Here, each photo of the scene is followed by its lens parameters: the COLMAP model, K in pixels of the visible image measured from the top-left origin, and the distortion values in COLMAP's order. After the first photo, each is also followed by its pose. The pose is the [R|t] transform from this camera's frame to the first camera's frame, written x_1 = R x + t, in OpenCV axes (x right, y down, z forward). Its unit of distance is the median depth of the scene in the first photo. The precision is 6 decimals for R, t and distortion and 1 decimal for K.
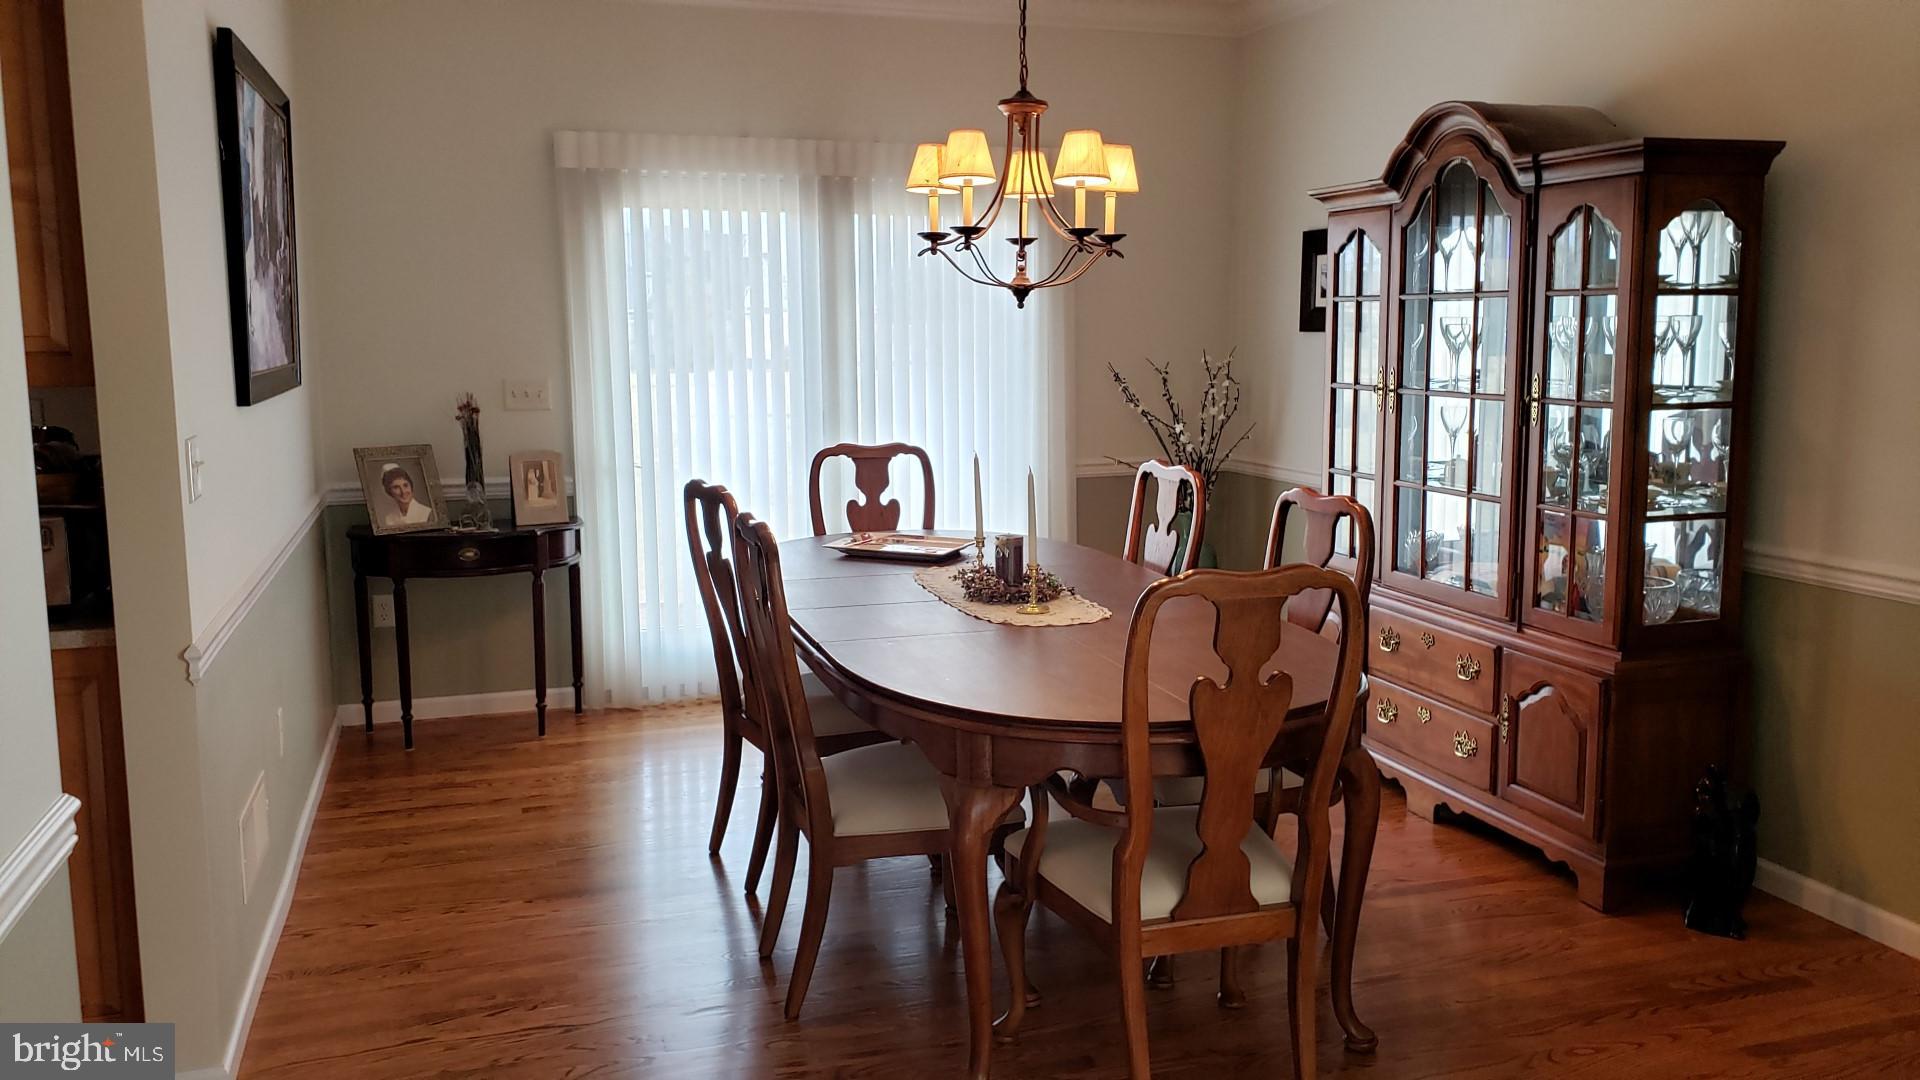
lens RADIAL K [[1496.2, 0, 977.0], [0, 1496.2, 527.4], [0, 0, 1]] dist [0.056358, -0.070734]
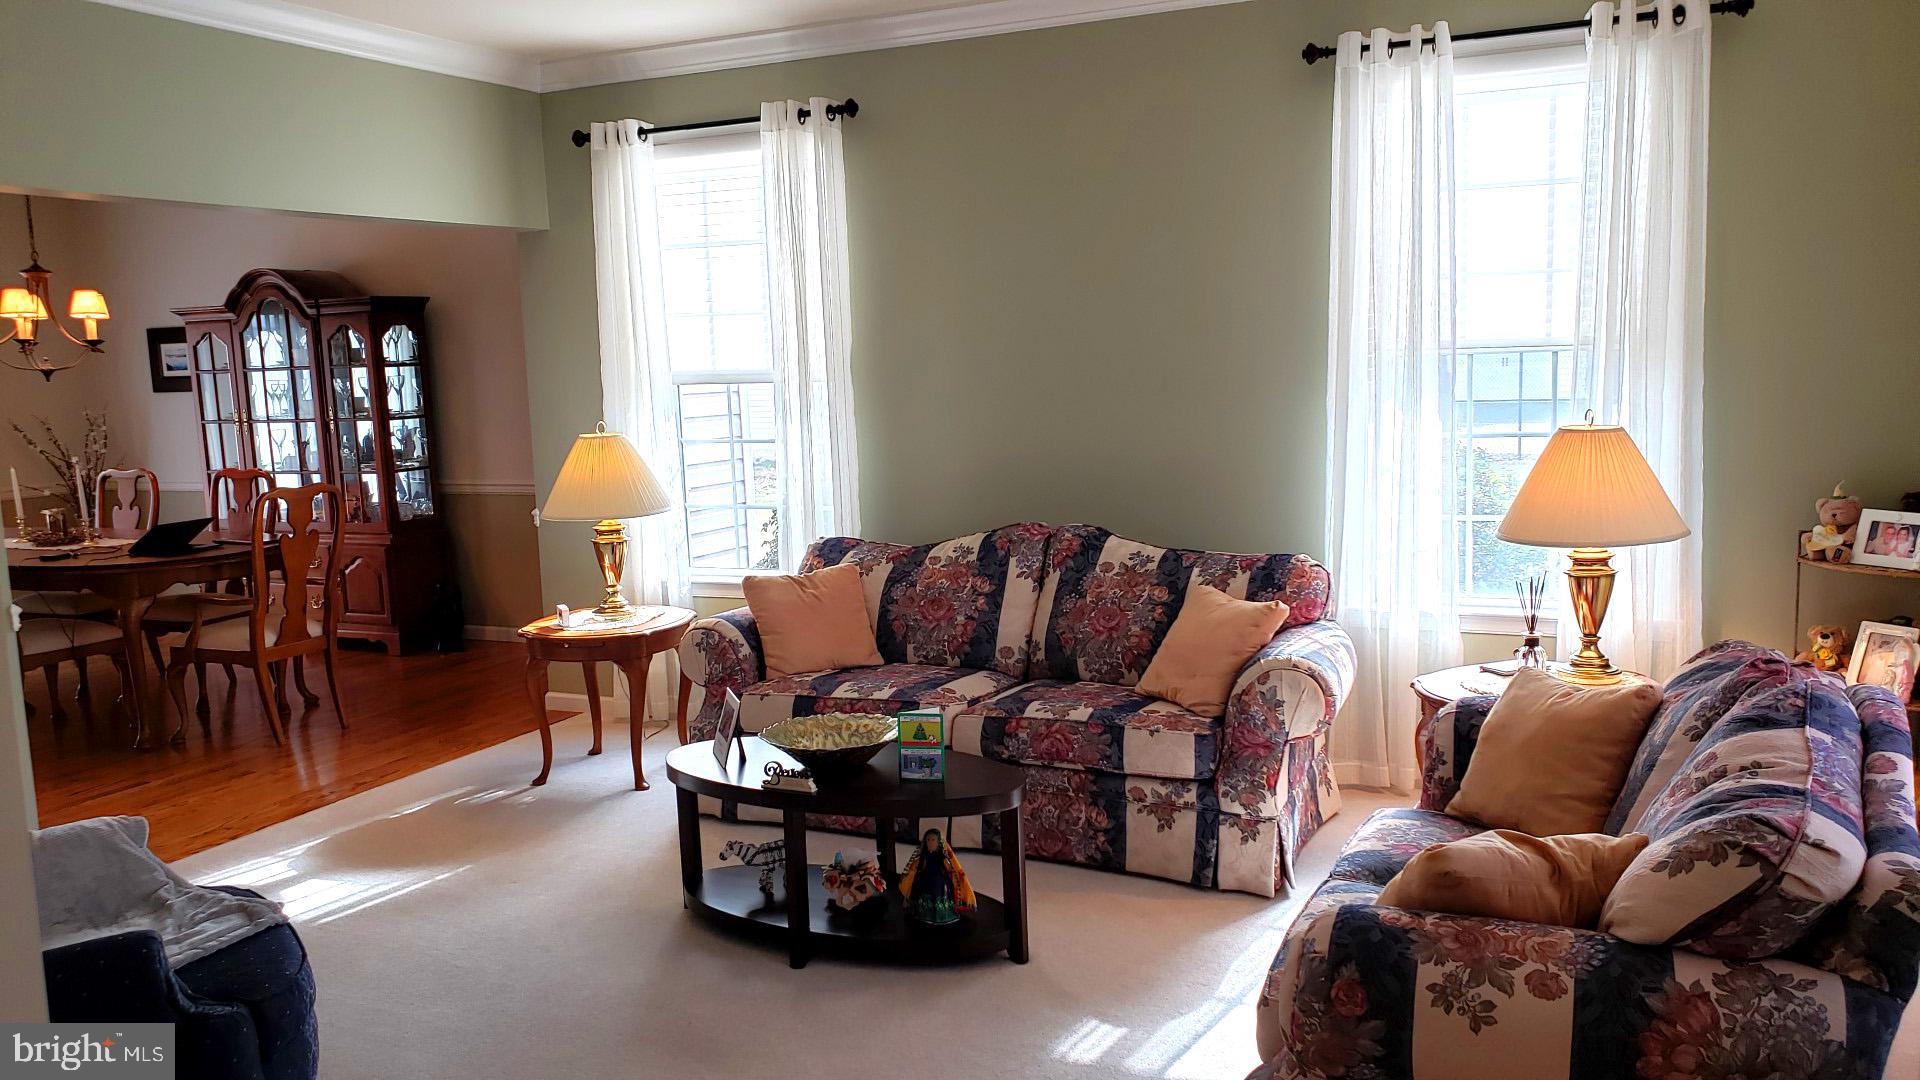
lens RADIAL K [[1496.2, 0, 965.8], [0, 1496.2, 529.9], [0, 0, 1]] dist [0.056358, -0.070734]
pose [[0.682803, -0.106058, 0.722864, -0.508411], [0.132674, 0.990957, 0.020071, 0.129518], [-0.718455, 0.082201, 0.690699, -0.959822]]
